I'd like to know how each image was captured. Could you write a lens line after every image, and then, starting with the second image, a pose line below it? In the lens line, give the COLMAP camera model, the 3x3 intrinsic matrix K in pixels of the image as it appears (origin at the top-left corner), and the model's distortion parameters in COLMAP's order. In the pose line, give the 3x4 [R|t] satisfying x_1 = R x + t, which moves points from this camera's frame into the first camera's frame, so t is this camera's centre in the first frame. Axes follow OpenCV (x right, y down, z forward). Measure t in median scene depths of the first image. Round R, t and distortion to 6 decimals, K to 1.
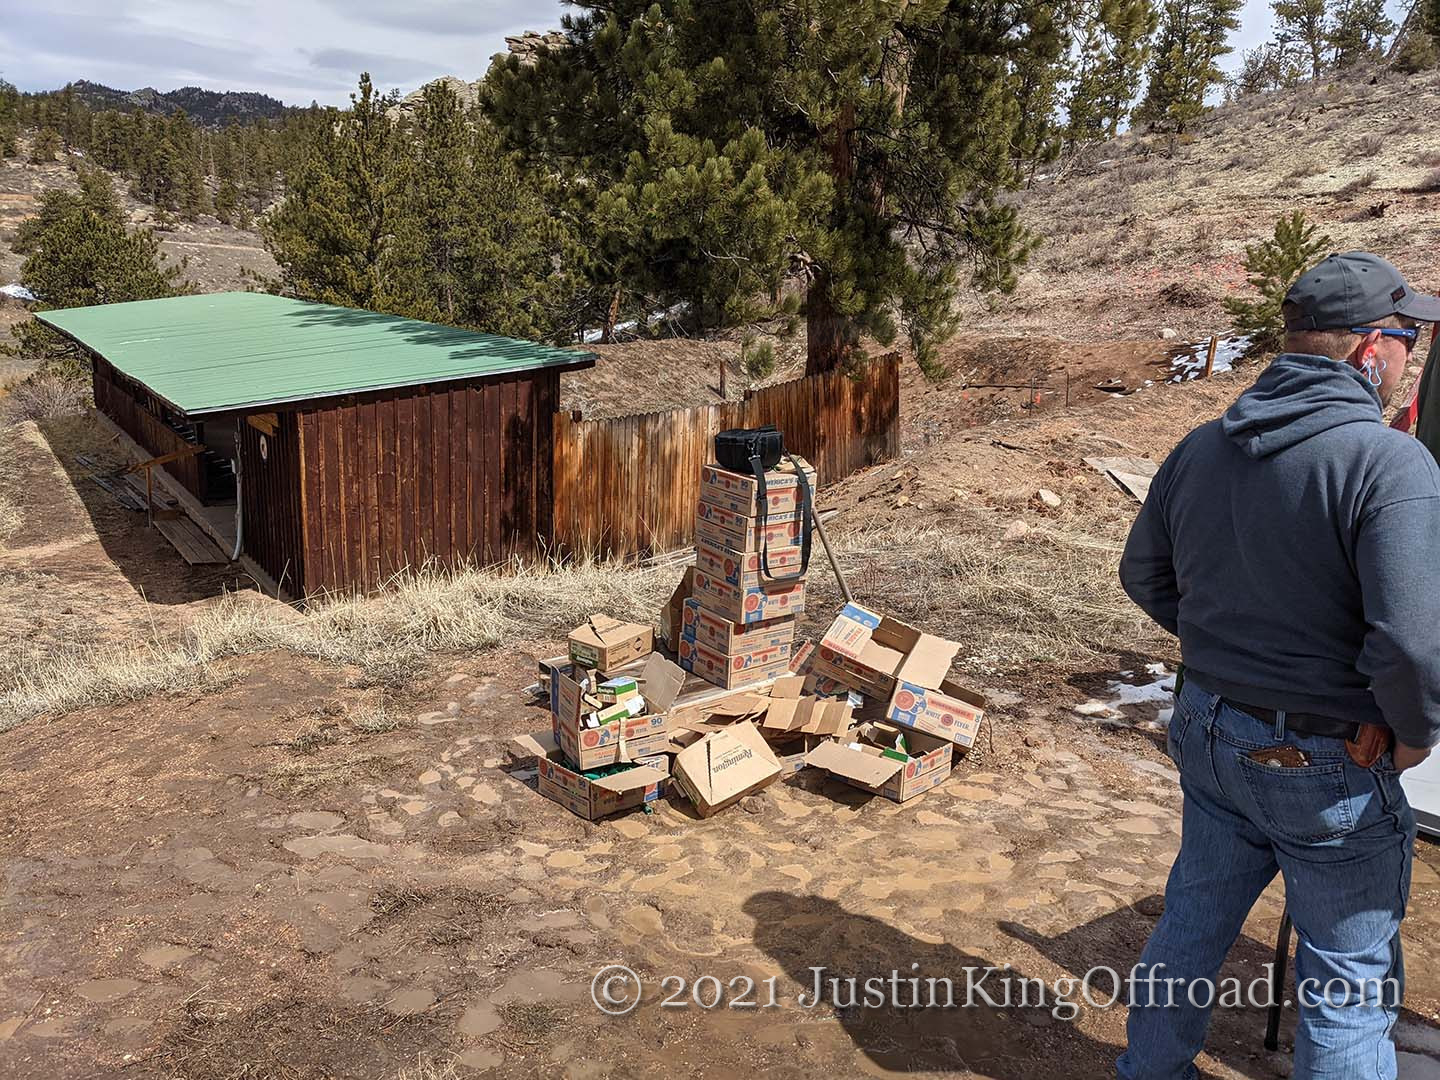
lens RADIAL K [[1129.7, 0, 717.5], [0, 1129.7, 555.2], [0, 0, 1]] dist [0.049085, -0.077530]
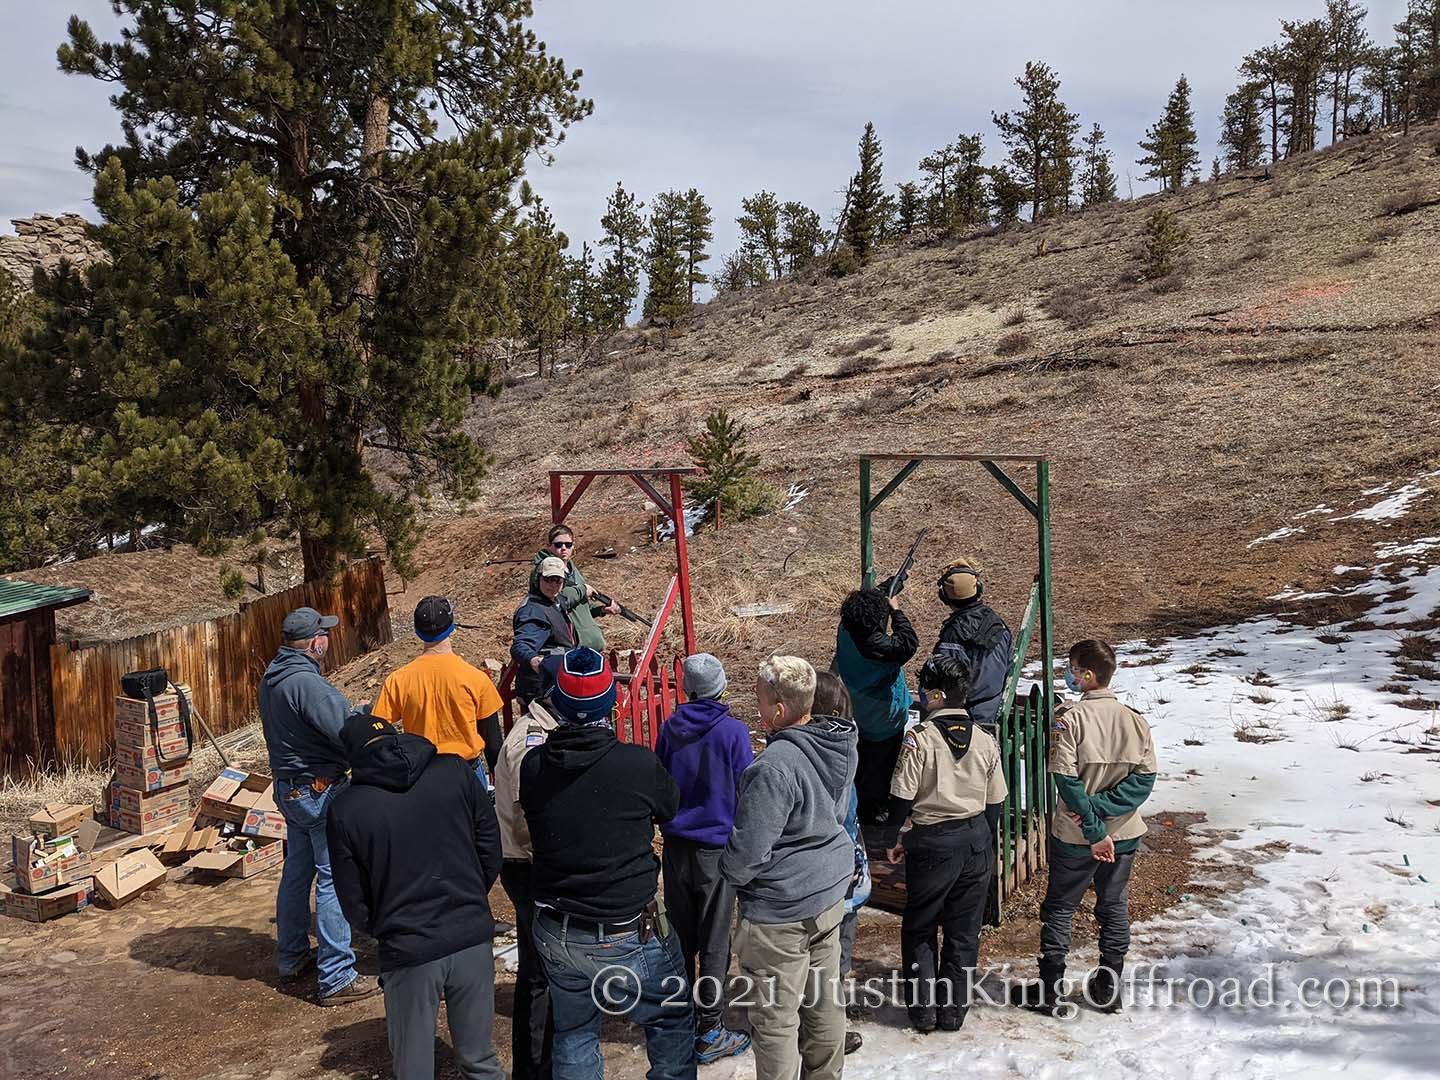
lens RADIAL K [[1129.7, 0, 729.5], [0, 1129.7, 529.7], [0, 0, 1]] dist [0.049085, -0.077530]
pose [[0.928542, -0.084633, 0.361451, 0.080103], [0.141925, 0.980631, -0.134985, 0.010556], [-0.343026, 0.176638, 0.922568, -0.289302]]
